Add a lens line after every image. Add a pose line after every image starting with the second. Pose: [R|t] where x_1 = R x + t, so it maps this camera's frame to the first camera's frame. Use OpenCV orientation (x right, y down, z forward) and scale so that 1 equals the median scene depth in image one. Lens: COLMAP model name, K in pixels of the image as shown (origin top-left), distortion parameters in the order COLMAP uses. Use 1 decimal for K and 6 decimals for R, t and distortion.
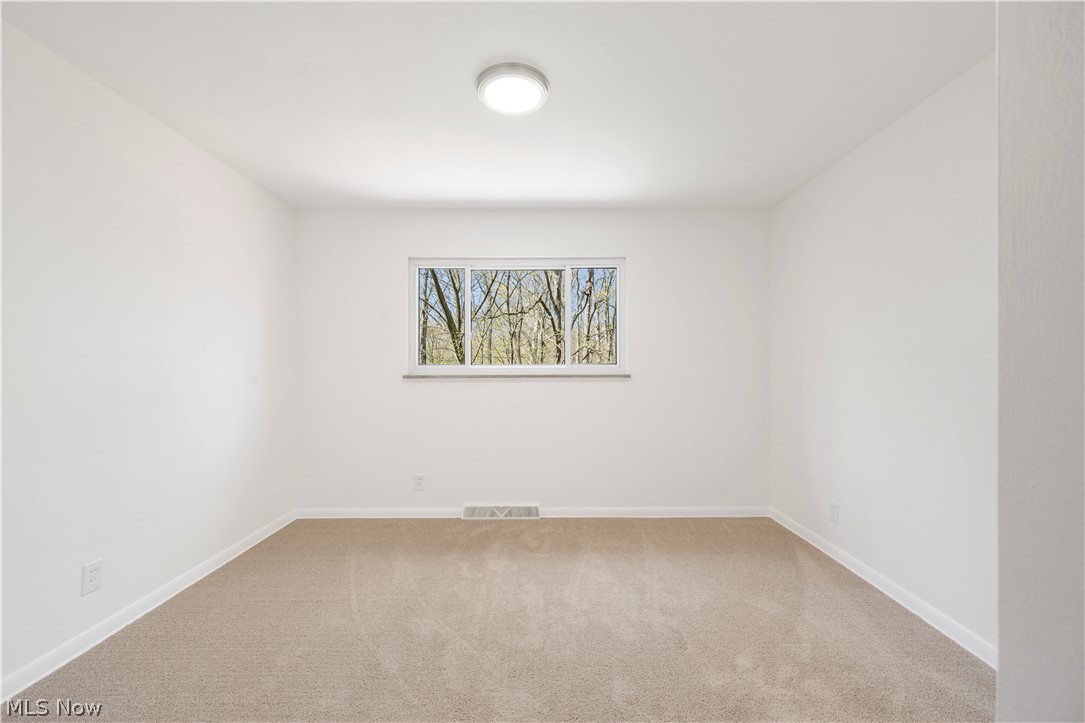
lens RADIAL K [[380.2, 0, 542.5], [0, 380.2, 364.5], [0, 0, 1]] dist [0.000178, 0.000004]
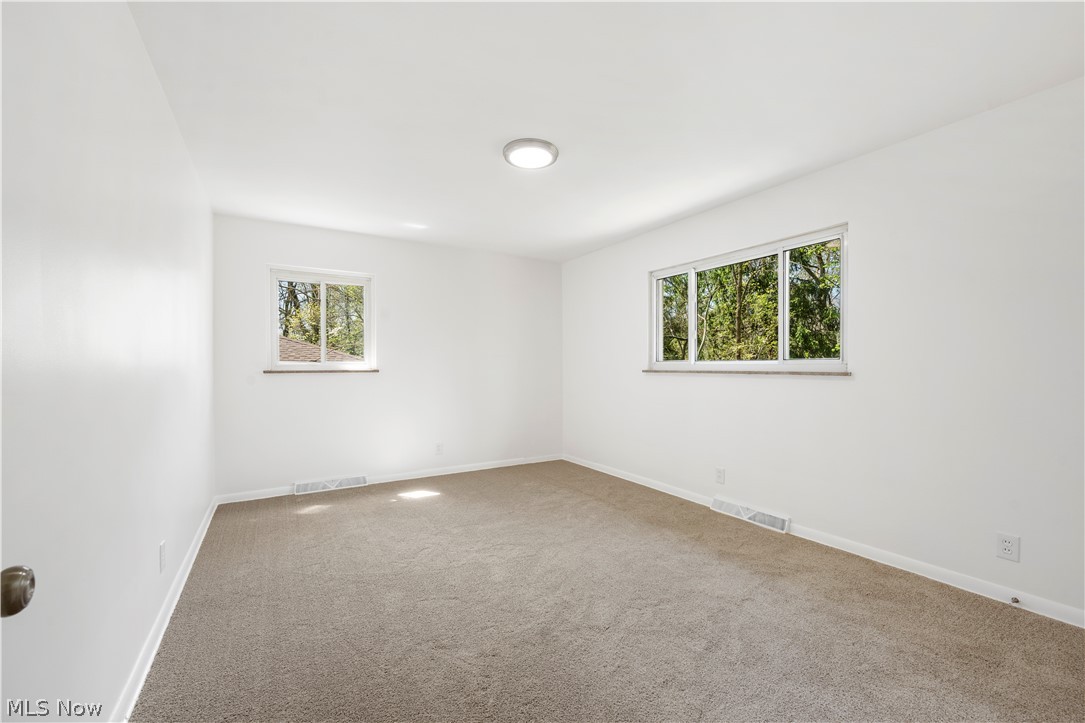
lens RADIAL K [[433.3, 0, 542.0], [0, 433.3, 364.1], [0, 0, 1]] dist [-0.000612, 0.000471]
pose [[0.525778, -0.000766, -0.850622, 0.590592], [0.011248, 0.999918, 0.006052, -0.002471], [0.850547, -0.012749, 0.525744, -0.010957]]
